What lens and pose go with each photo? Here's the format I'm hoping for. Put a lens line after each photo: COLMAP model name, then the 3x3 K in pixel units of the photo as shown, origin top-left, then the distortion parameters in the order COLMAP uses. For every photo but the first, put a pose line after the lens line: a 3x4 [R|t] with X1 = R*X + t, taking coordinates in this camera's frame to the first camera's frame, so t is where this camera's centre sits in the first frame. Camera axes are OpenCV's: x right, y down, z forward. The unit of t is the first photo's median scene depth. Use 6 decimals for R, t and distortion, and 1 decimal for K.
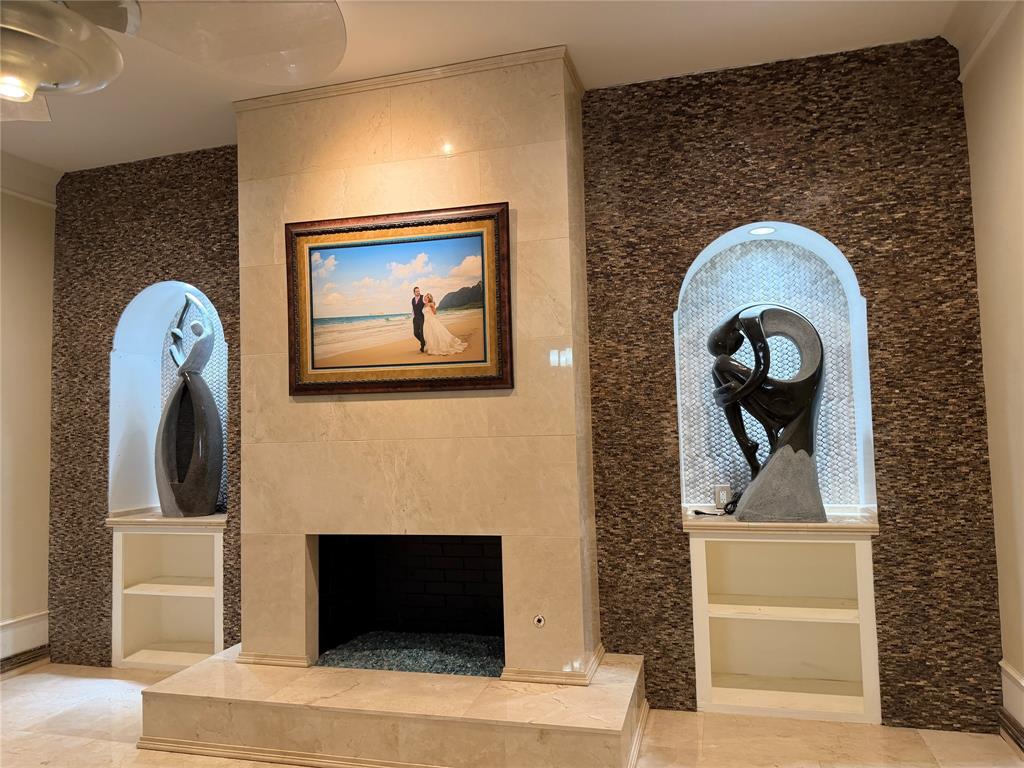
lens RADIAL K [[714.1, 0, 512.0], [0, 714.1, 384.0], [0, 0, 1]] dist [0.089699, -0.097508]
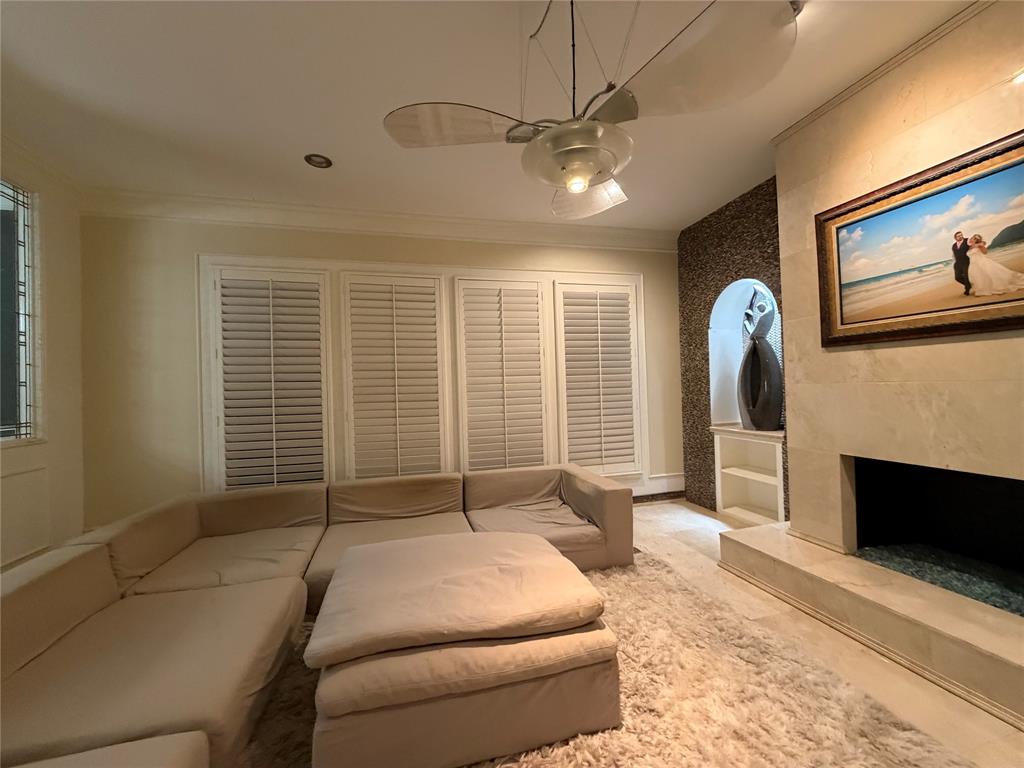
lens RADIAL K [[412.4, 0, 506.1], [0, 412.4, 385.9], [0, 0, 1]] dist [0.001238, 0.000499]
pose [[0.518965, 0.006206, -0.854773, 0.033676], [0.069841, 0.996322, 0.049637, 0.008021], [0.851937, -0.085458, 0.516623, 0.116095]]
